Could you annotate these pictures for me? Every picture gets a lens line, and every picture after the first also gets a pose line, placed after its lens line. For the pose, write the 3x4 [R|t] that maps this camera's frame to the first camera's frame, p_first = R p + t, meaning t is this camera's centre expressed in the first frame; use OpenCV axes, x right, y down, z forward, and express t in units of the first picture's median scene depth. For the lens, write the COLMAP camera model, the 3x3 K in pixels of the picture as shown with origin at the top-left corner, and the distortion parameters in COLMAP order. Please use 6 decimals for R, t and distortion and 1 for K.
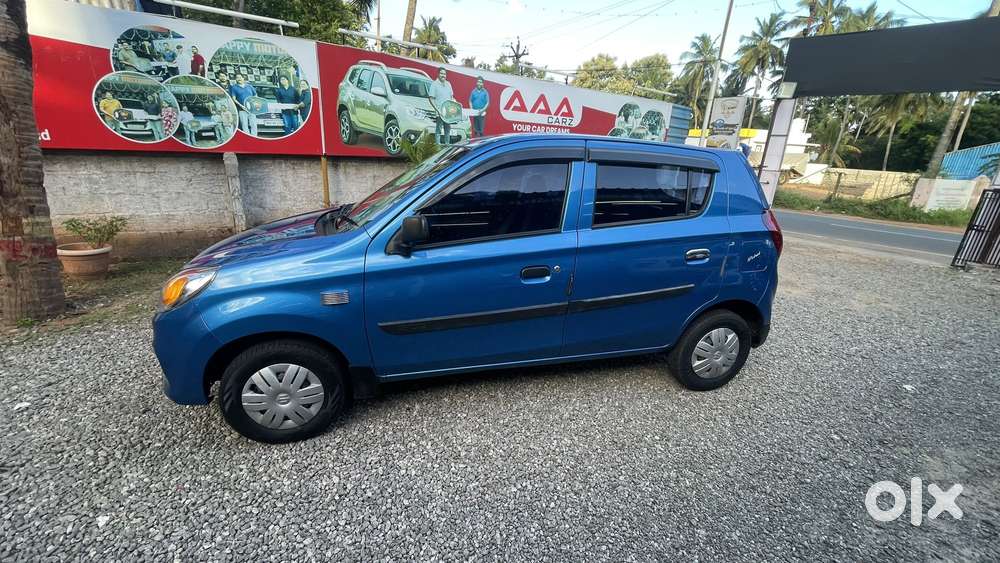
lens RADIAL K [[407.6, 0, 494.7], [0, 407.6, 279.4], [0, 0, 1]] dist [-0.003130, 0.000438]
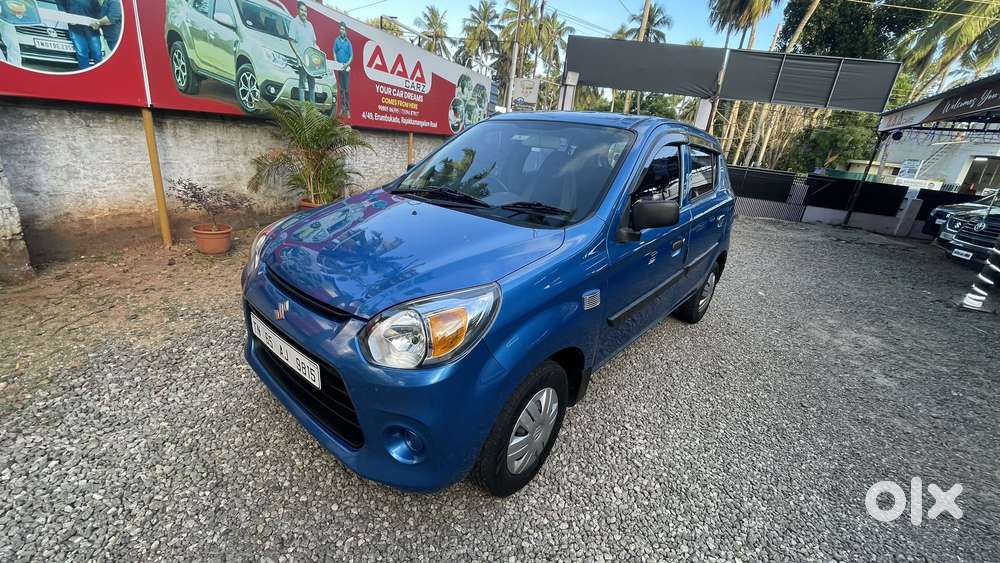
lens RADIAL K [[407.6, 0, 499.2], [0, 407.6, 280.0], [0, 0, 1]] dist [-0.003130, 0.000438]
pose [[0.817222, -0.156827, 0.554575, -0.359482], [0.112967, 0.987187, 0.112696, -0.040967], [-0.565144, -0.029449, 0.824467, 0.134391]]
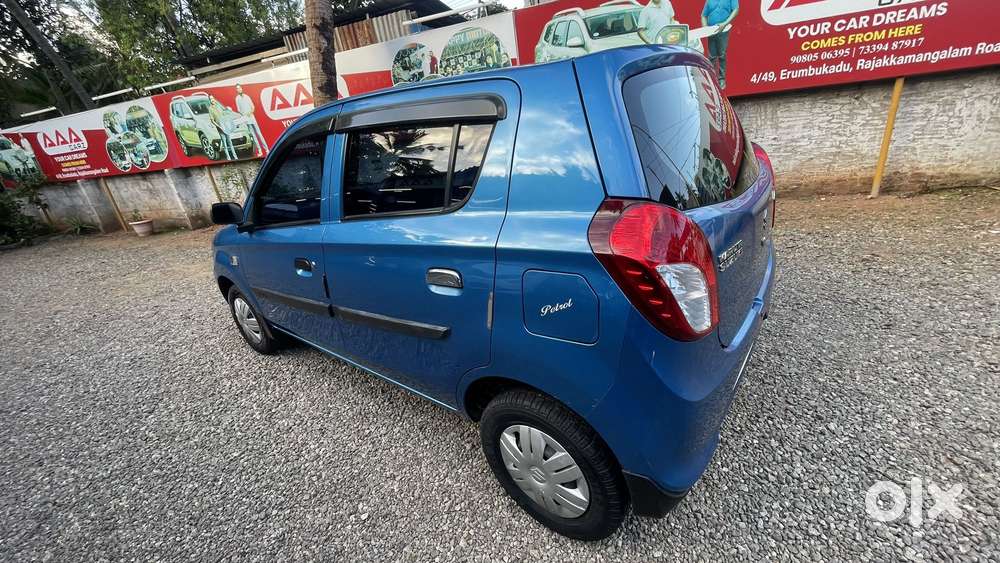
lens RADIAL K [[407.6, 0, 501.3], [0, 407.6, 277.8], [0, 0, 1]] dist [-0.003130, 0.000438]
pose [[0.587292, 0.181398, -0.788786, 0.432682], [-0.096441, 0.983302, 0.154326, -0.068511], [0.803609, -0.014564, 0.594979, 0.319107]]
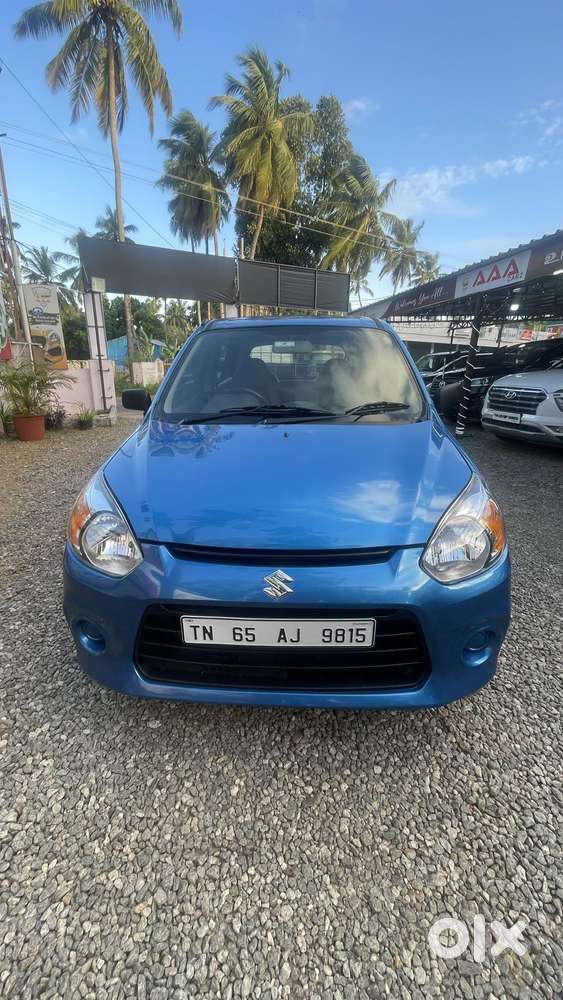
lens RADIAL K [[407.6, 0, 281.2], [0, 407.6, 500.4], [0, 0, 1]] dist [-0.003130, 0.000438]
pose [[0.288304, -0.347949, 0.892083, -0.504305], [0.294384, 0.918729, 0.263202, -0.101803], [-0.911163, 0.186733, 0.367304, 0.360269]]
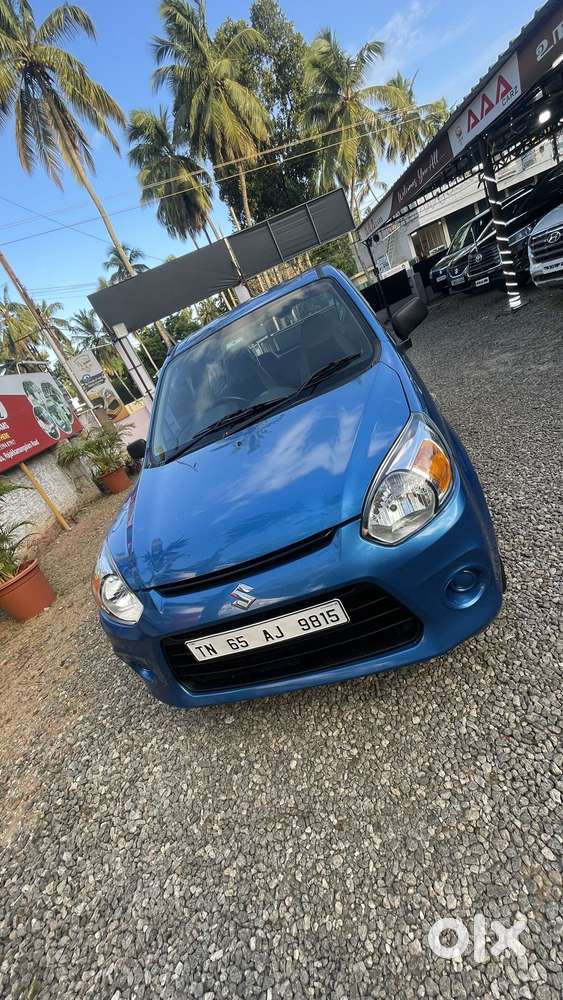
lens RADIAL K [[407.6, 0, 281.8], [0, 407.6, 500.5], [0, 0, 1]] dist [-0.003130, 0.000438]
pose [[0.332474, -0.549814, 0.766267, -0.473075], [0.668952, 0.710206, 0.219339, -0.081815], [-0.664804, 0.439672, 0.603924, 0.265710]]
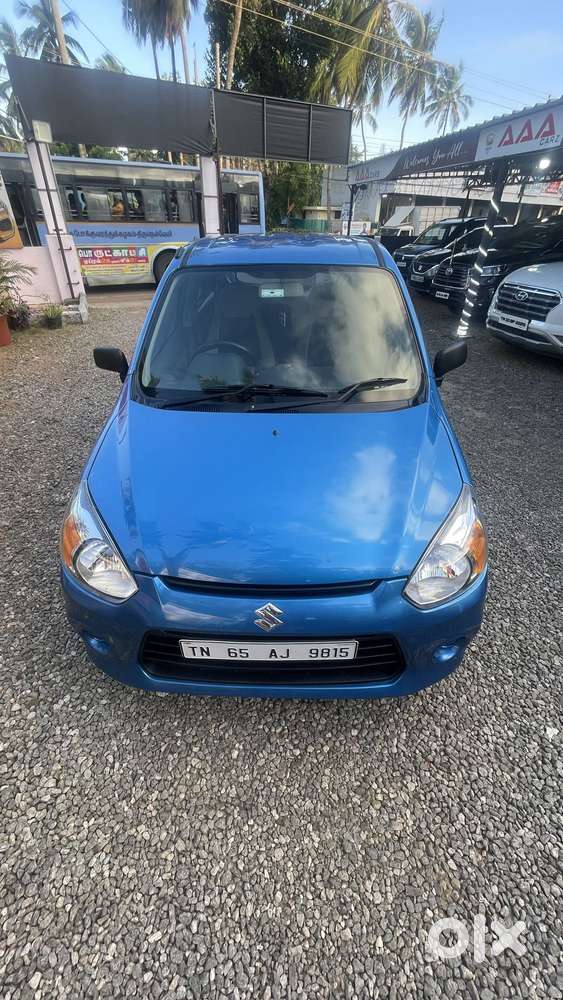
lens RADIAL K [[407.6, 0, 281.3], [0, 407.6, 500.4], [0, 0, 1]] dist [-0.003130, 0.000438]
pose [[0.265136, -0.587298, 0.764712, -0.464092], [0.293139, 0.804652, 0.516337, -0.173702], [-0.918571, 0.087267, 0.385502, 0.348268]]
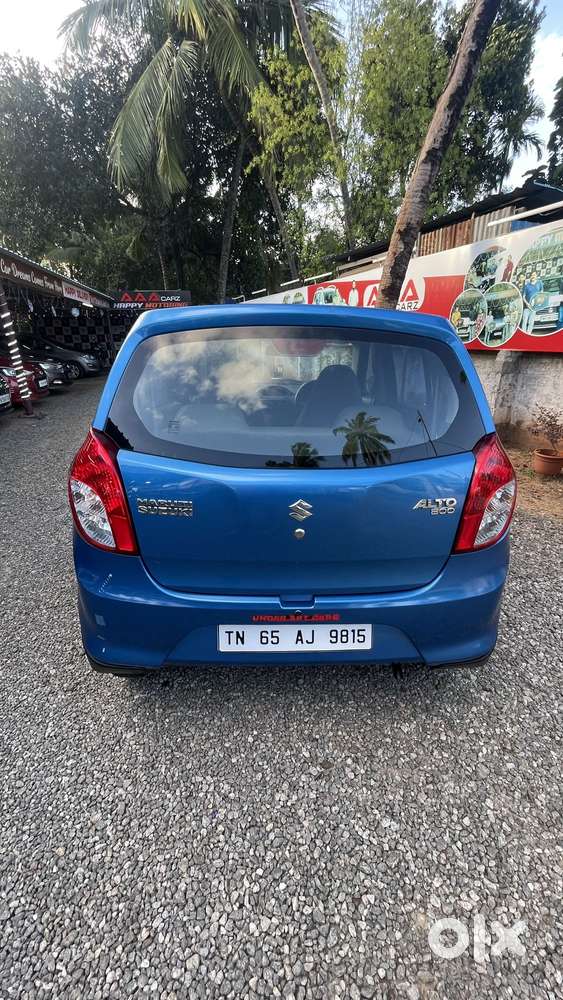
lens RADIAL K [[407.6, 0, 280.7], [0, 407.6, 498.1], [0, 0, 1]] dist [-0.003130, 0.000438]
pose [[-0.219758, 0.316657, -0.922732, 0.526950], [-0.308004, 0.874955, 0.373615, -0.165475], [0.925657, 0.366310, -0.094747, 0.608236]]
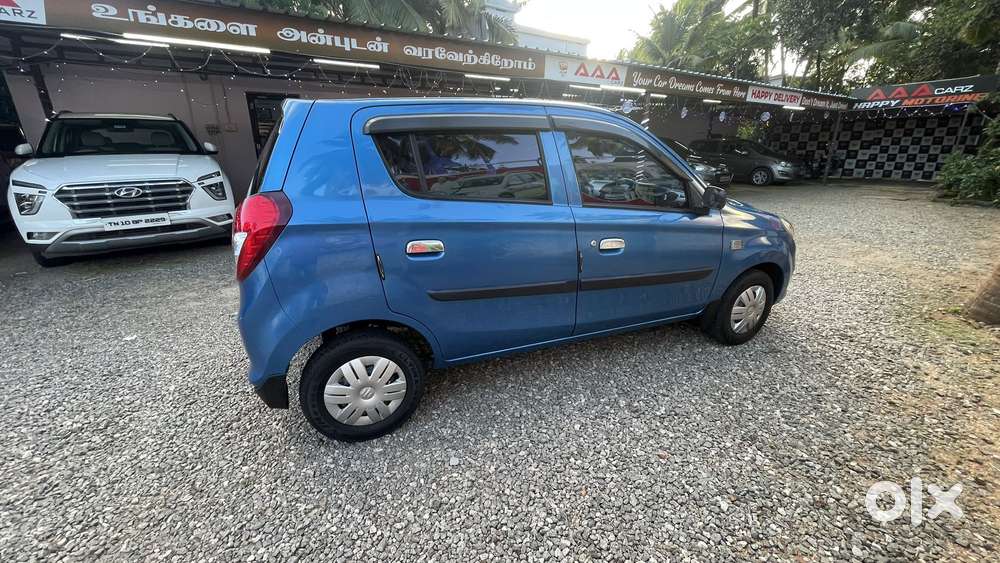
lens RADIAL K [[407.6, 0, 499.6], [0, 407.6, 279.3], [0, 0, 1]] dist [-0.003130, 0.000438]
pose [[-0.985046, 0.006336, -0.172175, 0.143273], [-0.095832, 0.810322, 0.578095, -0.279305], [0.143180, 0.585950, -0.797597, 0.966180]]
